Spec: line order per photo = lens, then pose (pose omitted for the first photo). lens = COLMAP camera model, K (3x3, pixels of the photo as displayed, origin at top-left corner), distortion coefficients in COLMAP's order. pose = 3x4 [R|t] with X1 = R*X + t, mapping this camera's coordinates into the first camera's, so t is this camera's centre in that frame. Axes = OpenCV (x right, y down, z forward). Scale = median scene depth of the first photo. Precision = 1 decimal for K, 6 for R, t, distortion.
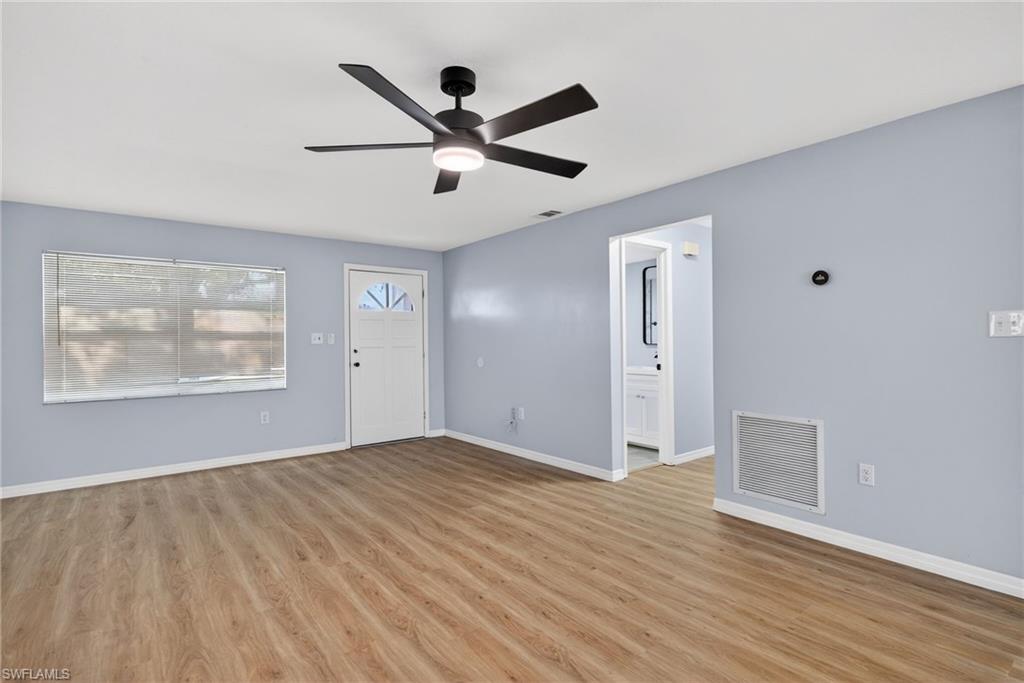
lens RADIAL K [[498.6, 0, 502.2], [0, 498.6, 342.5], [0, 0, 1]] dist [0.003828, -0.001456]
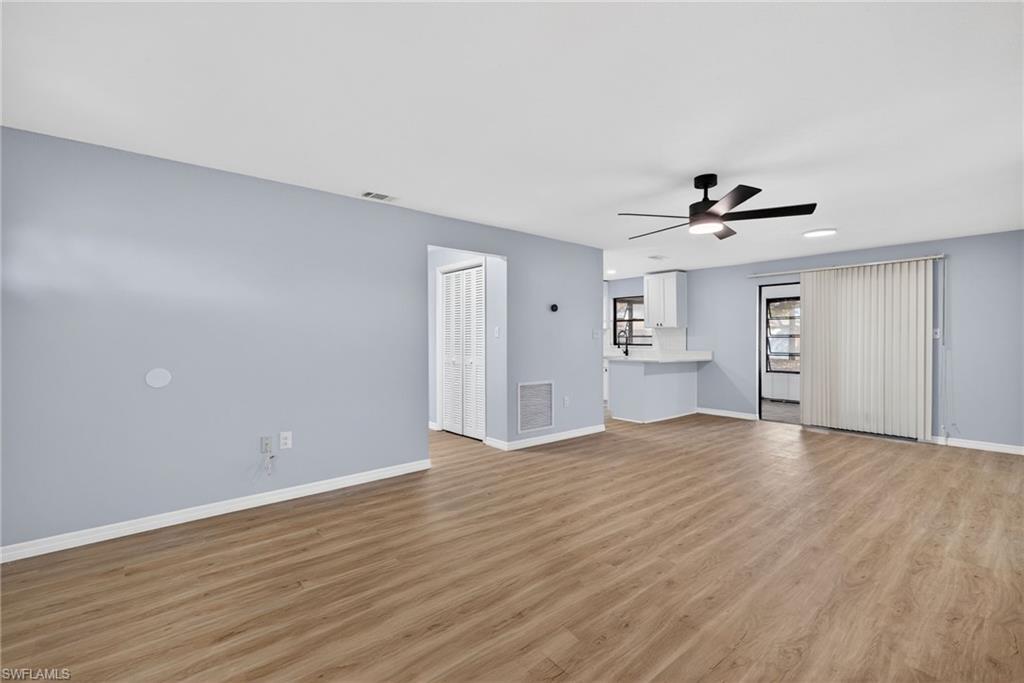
lens RADIAL K [[453.0, 0, 513.0], [0, 453.0, 345.6], [0, 0, 1]] dist [0.005316, -0.000955]
pose [[-0.060537, -0.008904, 0.998126, -1.024360], [0.003481, 0.999952, 0.009132, 0.001142], [-0.998160, 0.004027, -0.060503, 1.143190]]
